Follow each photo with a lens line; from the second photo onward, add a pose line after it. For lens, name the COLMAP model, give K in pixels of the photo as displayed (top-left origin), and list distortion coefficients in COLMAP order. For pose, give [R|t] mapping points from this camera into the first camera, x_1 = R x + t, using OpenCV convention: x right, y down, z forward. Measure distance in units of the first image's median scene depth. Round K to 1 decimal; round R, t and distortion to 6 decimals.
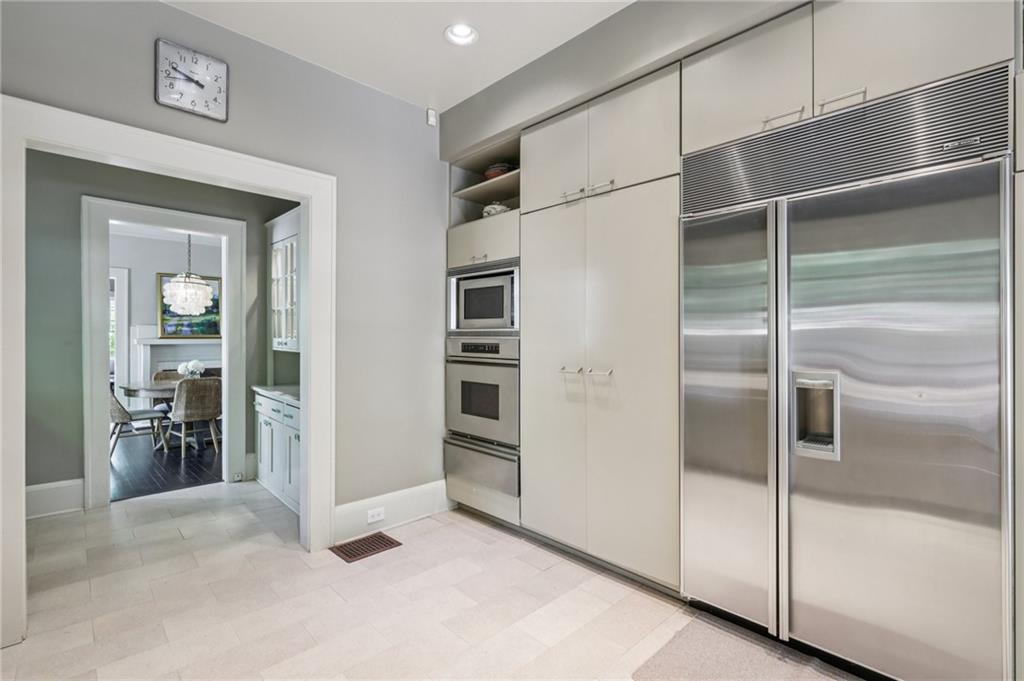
lens RADIAL K [[473.7, 0, 514.9], [0, 473.7, 338.0], [0, 0, 1]] dist [0.001202, -0.000187]
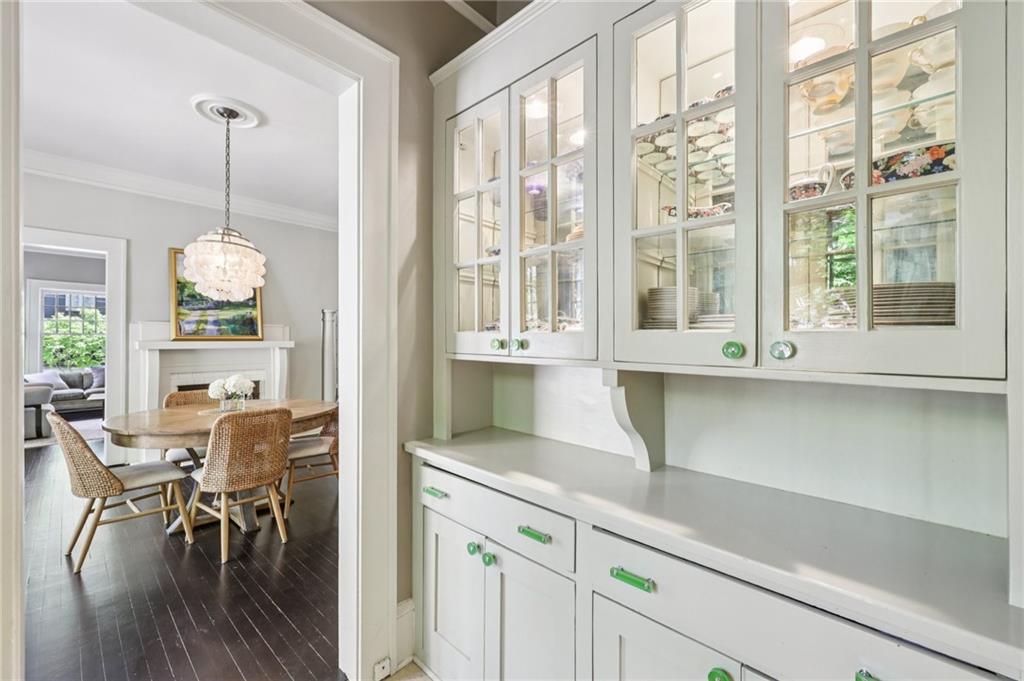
lens RADIAL K [[414.4, 0, 508.6], [0, 414.4, 340.7], [0, 0, 1]] dist [0.002192, 0.000264]
pose [[0.998921, -0.001339, 0.046424, -0.370814], [0.001639, 0.999978, -0.006421, 0.007814], [-0.046414, 0.006490, 0.998901, 0.477788]]
